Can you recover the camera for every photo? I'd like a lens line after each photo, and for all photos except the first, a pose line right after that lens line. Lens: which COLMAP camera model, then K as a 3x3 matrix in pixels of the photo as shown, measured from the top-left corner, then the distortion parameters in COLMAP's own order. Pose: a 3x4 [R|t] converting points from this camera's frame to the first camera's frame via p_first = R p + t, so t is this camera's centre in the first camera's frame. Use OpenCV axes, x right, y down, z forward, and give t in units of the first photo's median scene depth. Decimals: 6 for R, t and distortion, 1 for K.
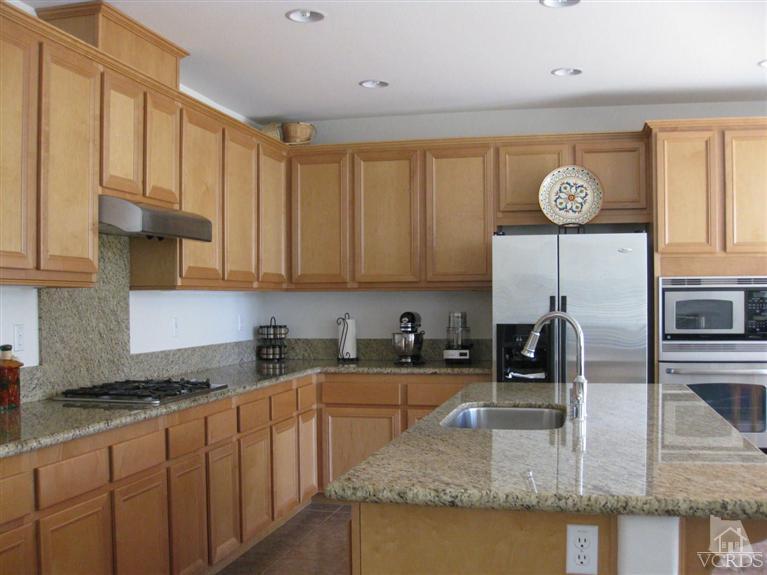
lens RADIAL K [[853.5, 0, 385.8], [0, 853.5, 298.1], [0, 0, 1]] dist [-0.136759, 0.000000]
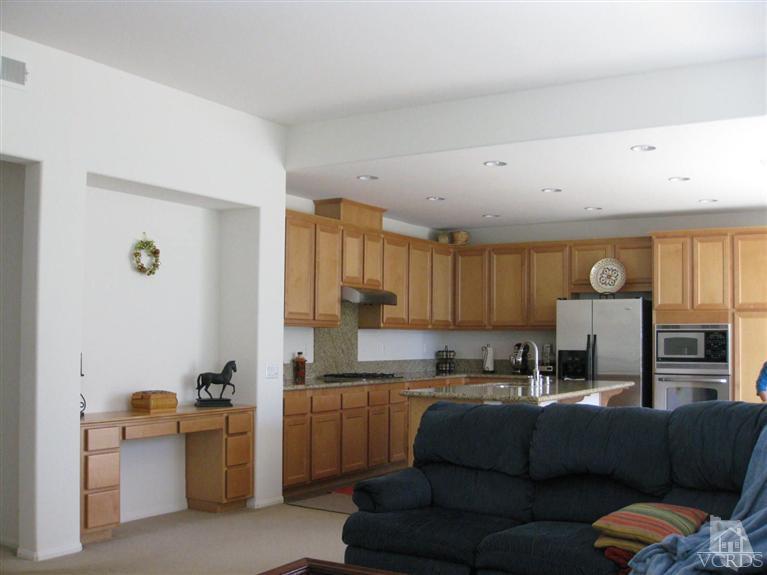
lens RADIAL K [[853.5, 0, 382.2], [0, 853.5, 288.2], [0, 0, 1]] dist [-0.136759, 0.000000]
pose [[0.951033, -0.003741, -0.309067, 0.327083], [-0.013934, 0.998391, -0.054960, 0.003819], [0.308776, 0.056575, 0.949451, -0.790654]]
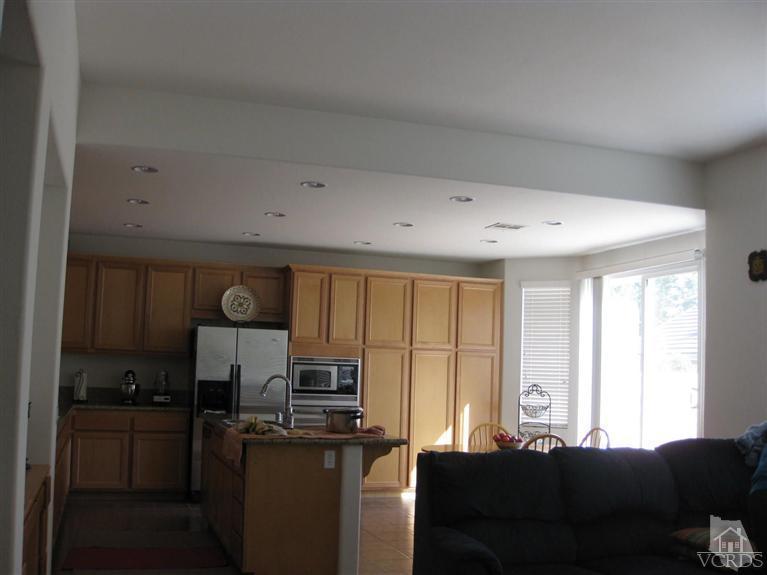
lens RADIAL K [[853.5, 0, 382.4], [0, 853.5, 289.8], [0, 0, 1]] dist [-0.136759, 0.000000]
pose [[0.852895, 0.082123, 0.515583, -0.423173], [-0.039030, 0.994817, -0.093892, -0.003392], [-0.520622, 0.059957, 0.851680, -0.584938]]
